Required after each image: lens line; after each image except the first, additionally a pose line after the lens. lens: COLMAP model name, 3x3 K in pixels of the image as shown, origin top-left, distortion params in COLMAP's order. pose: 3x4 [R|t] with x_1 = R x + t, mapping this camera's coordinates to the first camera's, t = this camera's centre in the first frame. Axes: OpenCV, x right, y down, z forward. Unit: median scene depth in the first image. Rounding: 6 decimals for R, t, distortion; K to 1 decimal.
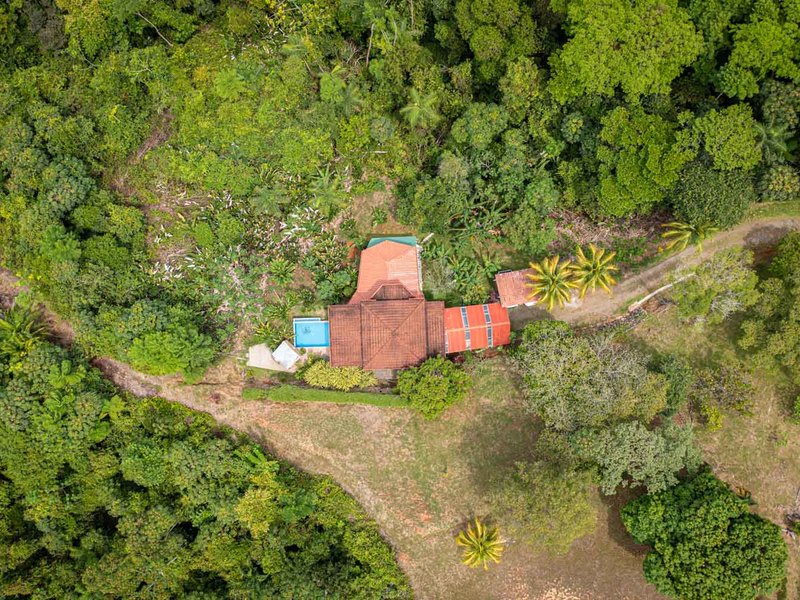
lens RADIAL K [[638.9, 0, 400.0], [0, 638.9, 300.0], [0, 0, 1]] dist [-0.003366, 0.003158]
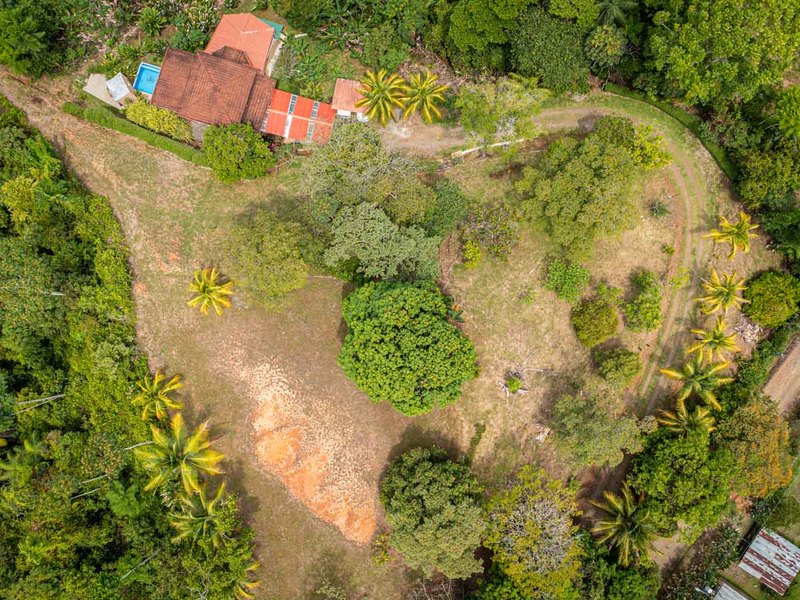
lens RADIAL K [[638.9, 0, 400.0], [0, 638.9, 300.0], [0, 0, 1]] dist [-0.003366, 0.003158]
pose [[0.941096, 0.338043, -0.008015, 0.368354], [-0.338049, 0.941128, 0.000681, 0.255614], [0.007774, 0.002069, 0.999968, -0.006099]]
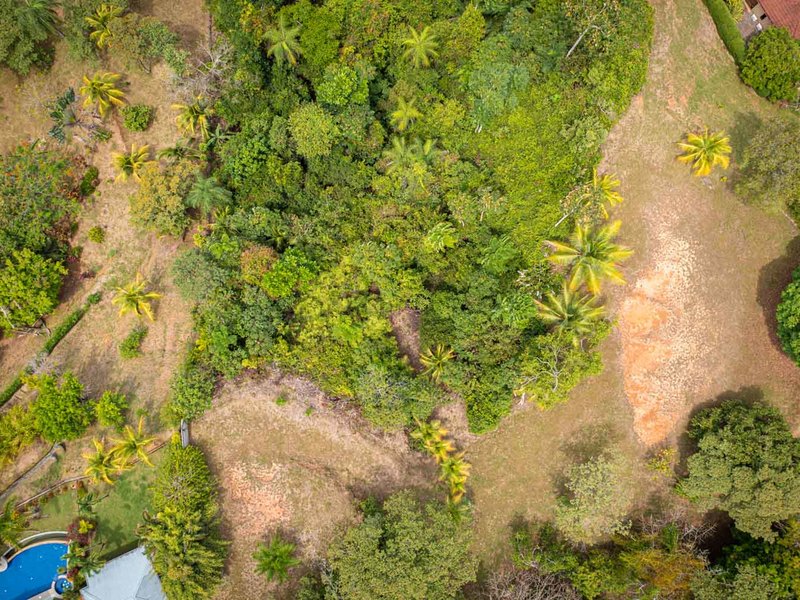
lens RADIAL K [[638.9, 0, 400.0], [0, 638.9, 300.0], [0, 0, 1]] dist [-0.003366, 0.003158]
pose [[0.479575, 0.877492, -0.003917, 0.093939], [-0.877485, 0.479588, 0.003958, 0.792888], [0.005352, 0.001539, 0.999984, -0.000940]]
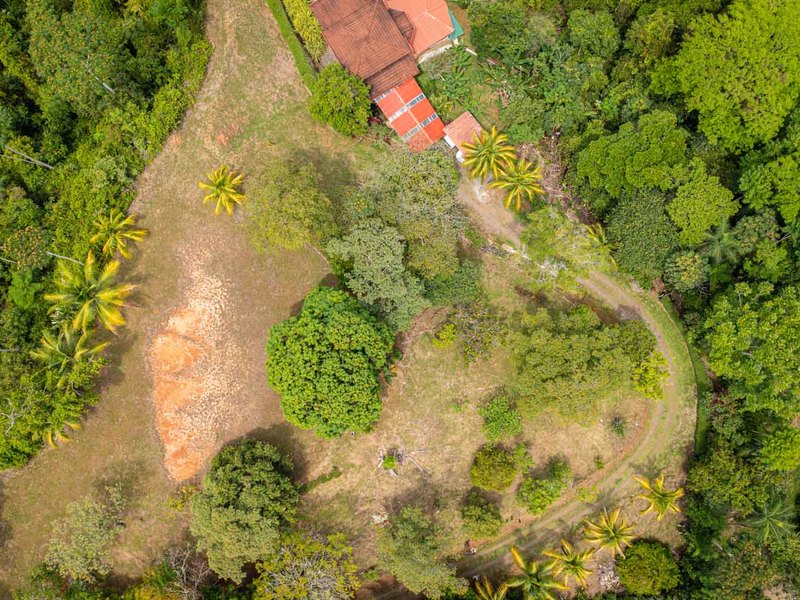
lens RADIAL K [[638.9, 0, 400.0], [0, 638.9, 300.0], [0, 0, 1]] dist [-0.003366, 0.003158]
pose [[0.479107, 0.877723, -0.007673, 0.365727], [-0.877577, 0.479168, 0.016016, 0.180024], [0.017734, -0.000940, 0.999842, -0.001204]]
